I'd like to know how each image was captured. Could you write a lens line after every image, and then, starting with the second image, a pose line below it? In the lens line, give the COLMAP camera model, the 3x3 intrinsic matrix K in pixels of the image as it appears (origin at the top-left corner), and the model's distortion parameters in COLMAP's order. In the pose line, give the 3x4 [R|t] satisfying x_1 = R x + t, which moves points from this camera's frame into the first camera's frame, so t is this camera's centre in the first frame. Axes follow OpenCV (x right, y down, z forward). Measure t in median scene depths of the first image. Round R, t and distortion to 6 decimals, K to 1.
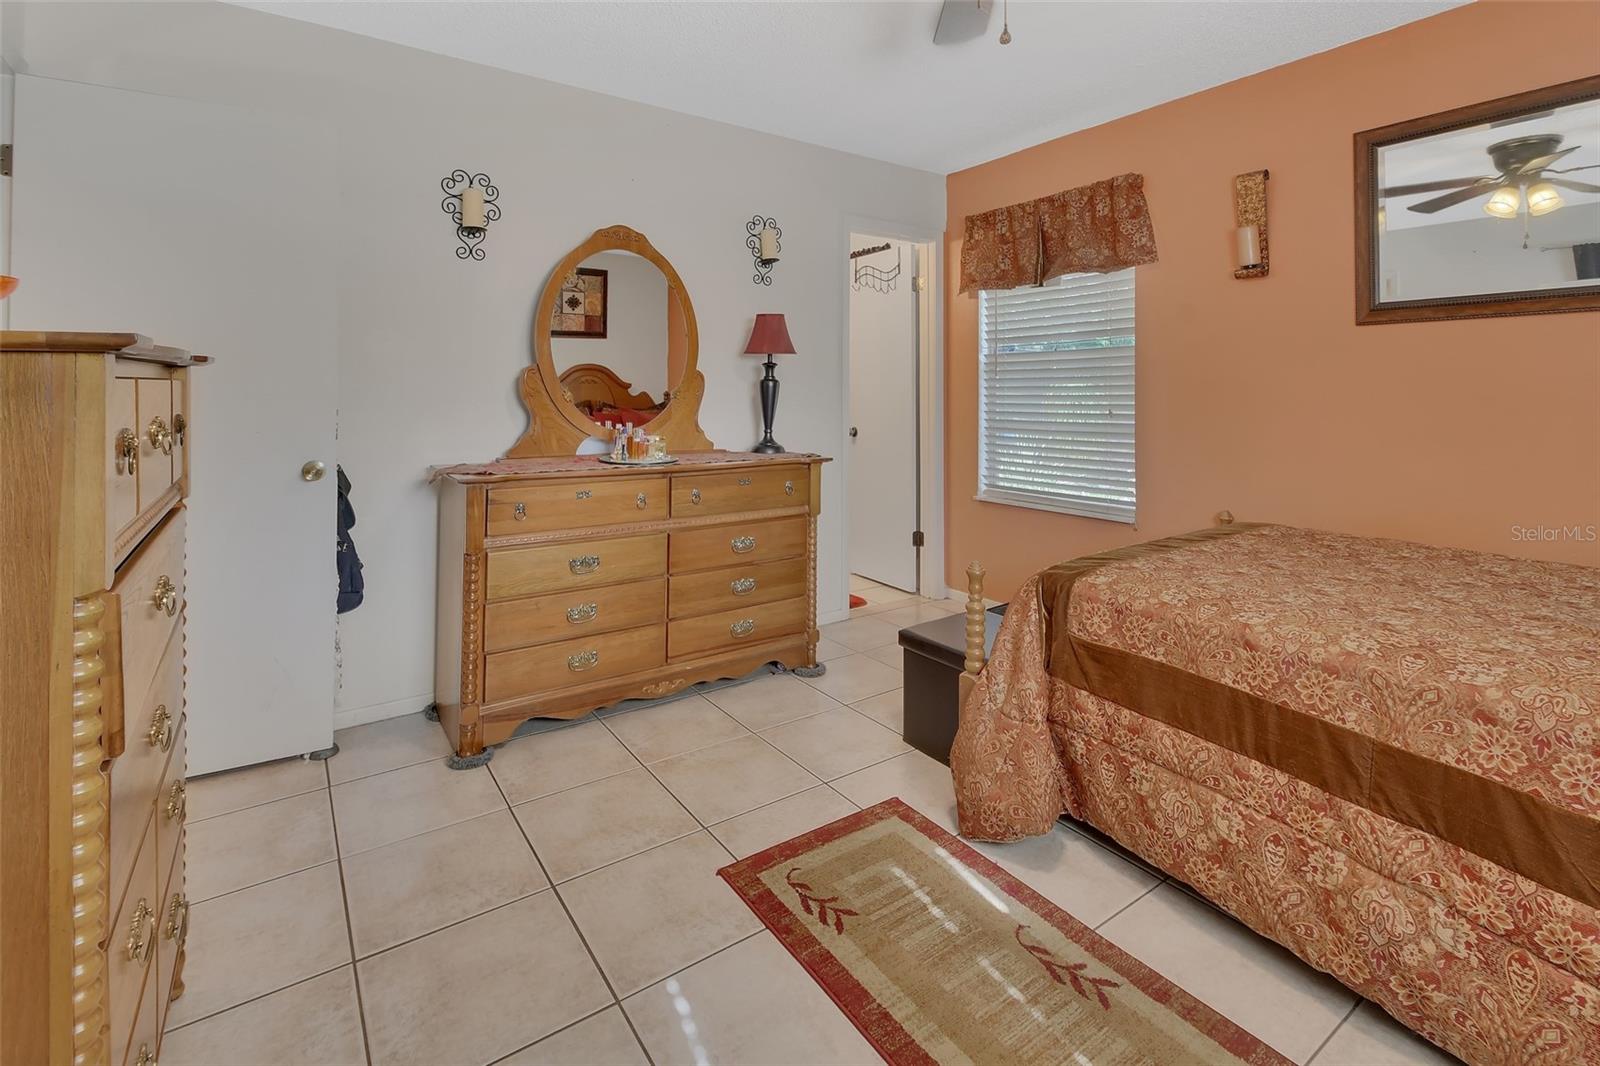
lens RADIAL K [[729.0, 0, 790.6], [0, 729.0, 507.9], [0, 0, 1]] dist [0.020294, -0.016697]
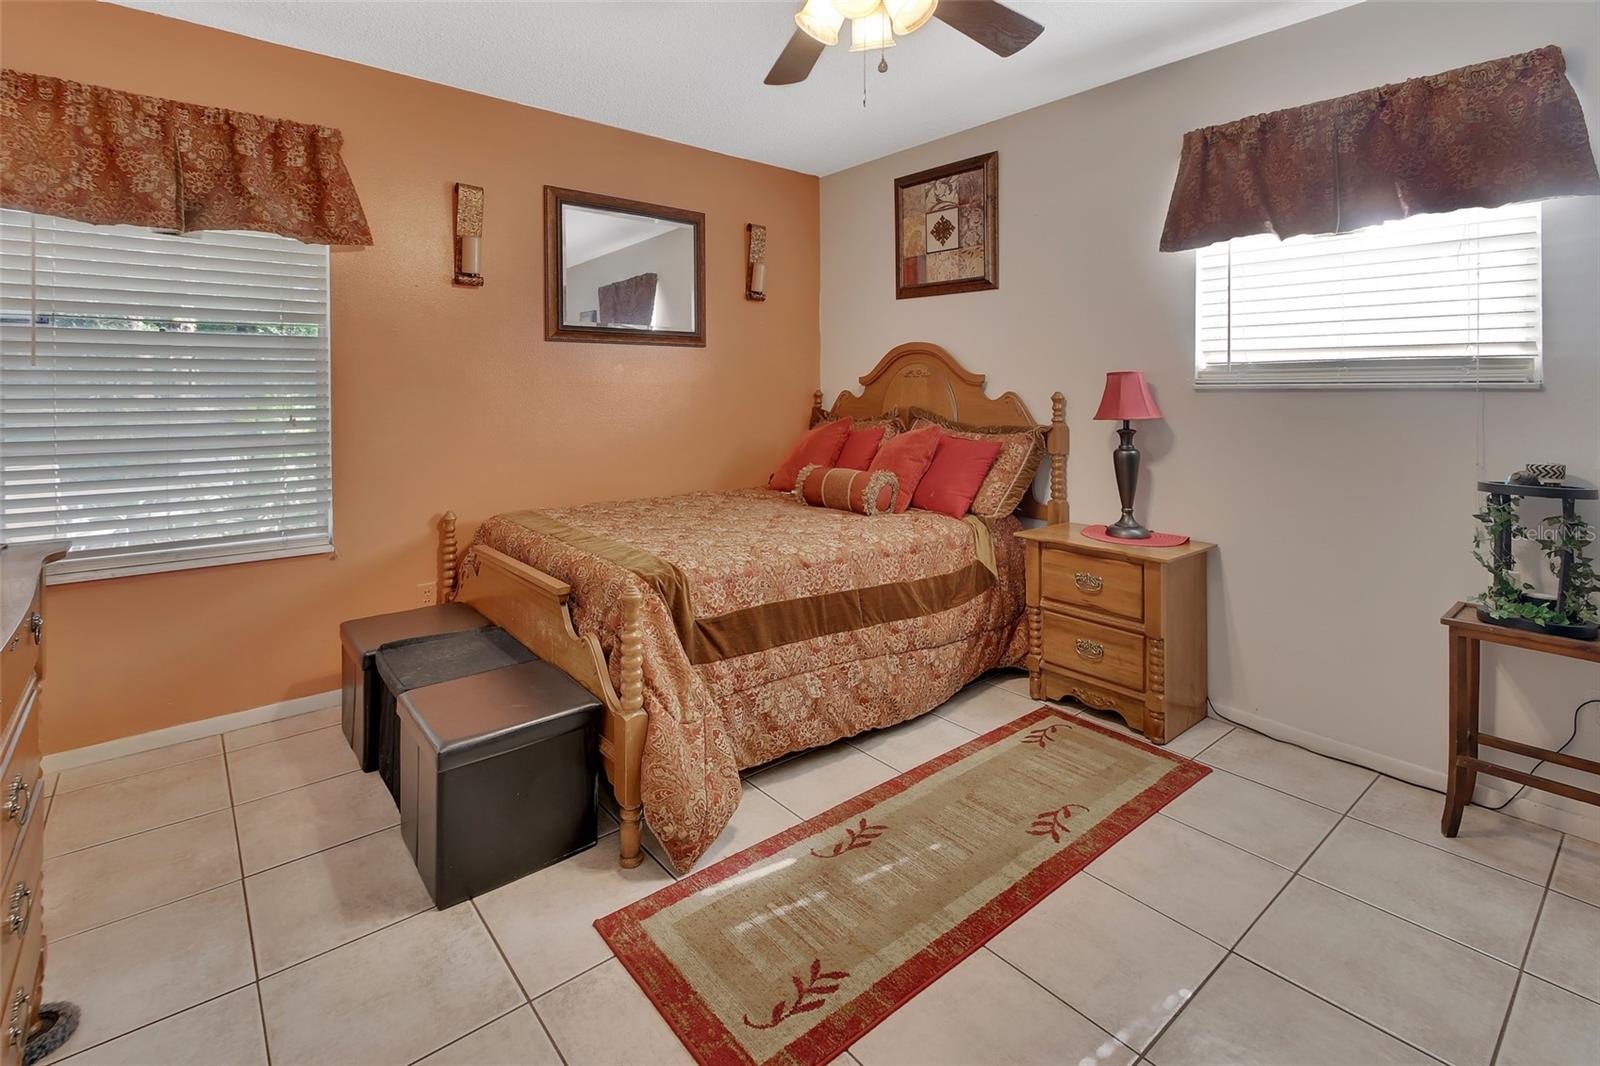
lens RADIAL K [[729.0, 0, 790.6], [0, 729.0, 507.9], [0, 0, 1]] dist [0.020294, -0.016697]
pose [[-0.086954, -0.153134, 0.984372, -0.713419], [0.157208, 0.973625, 0.165349, -0.154812], [-0.983730, 0.169129, -0.060587, 0.973348]]
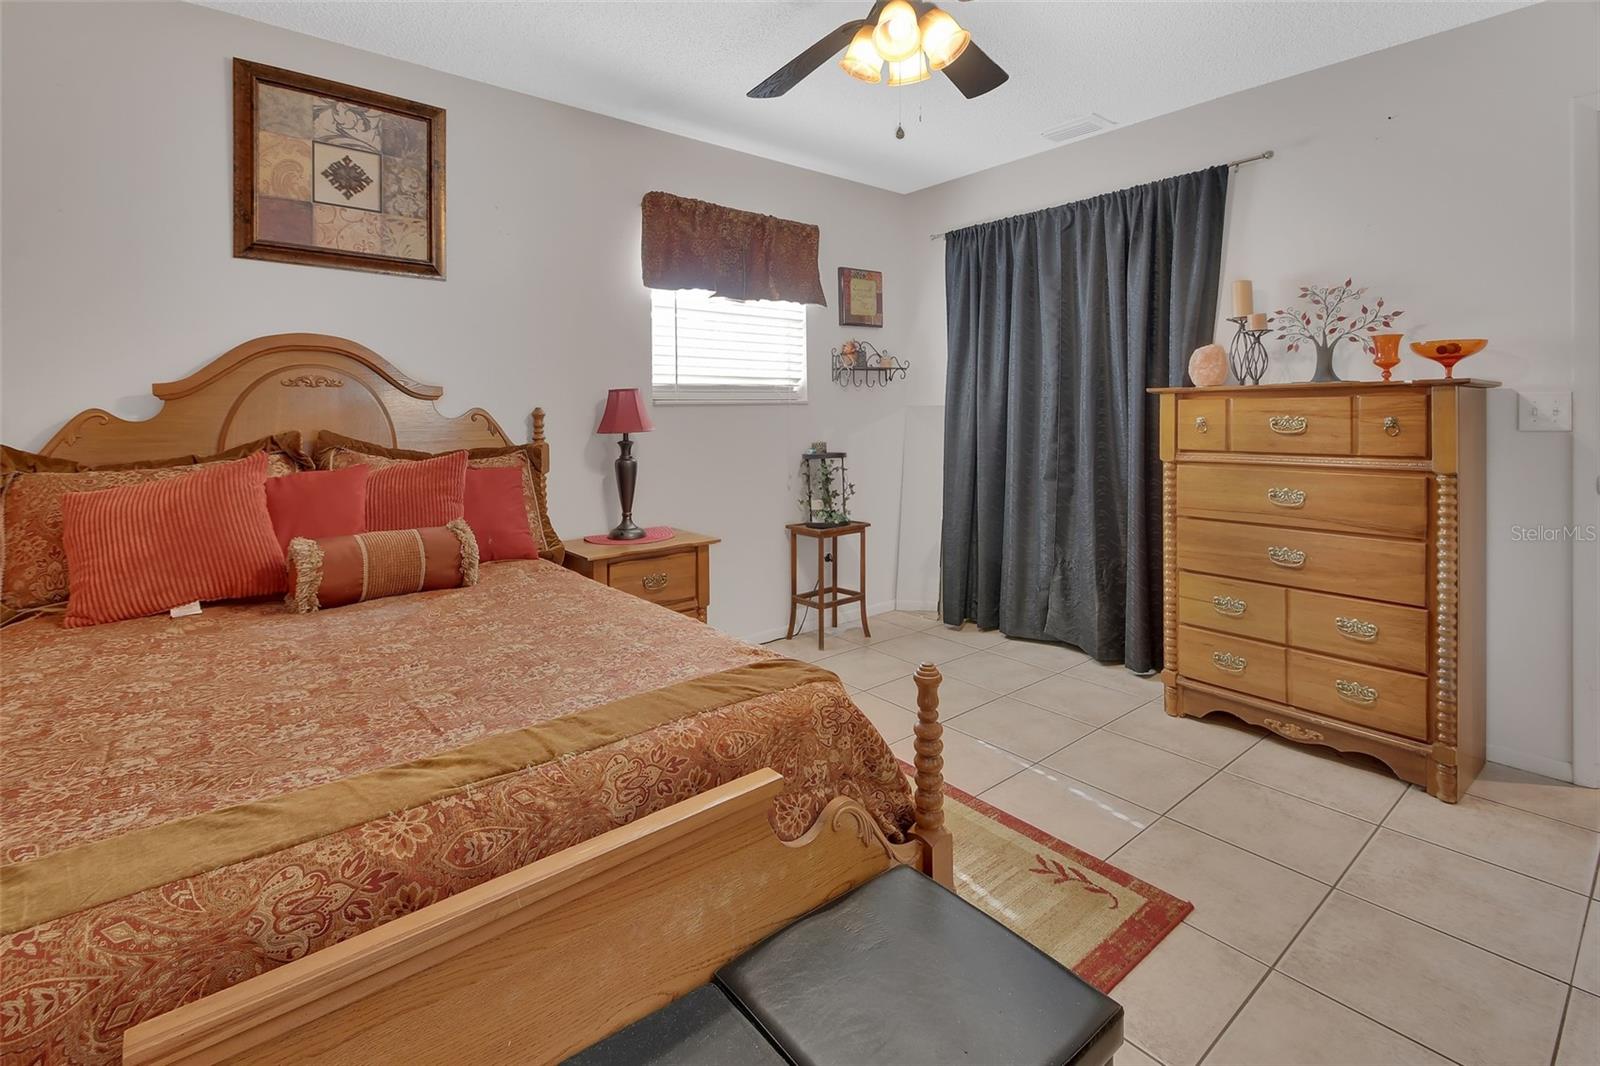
lens RADIAL K [[707.4, 0, 792.1], [0, 707.4, 519.7], [0, 0, 1]] dist [0.000404, -0.015945]
pose [[-0.996527, 0.021752, -0.080385, 0.523204], [-0.004592, 0.949462, 0.313849, -0.292862], [0.083149, 0.313128, -0.946064, 1.794281]]
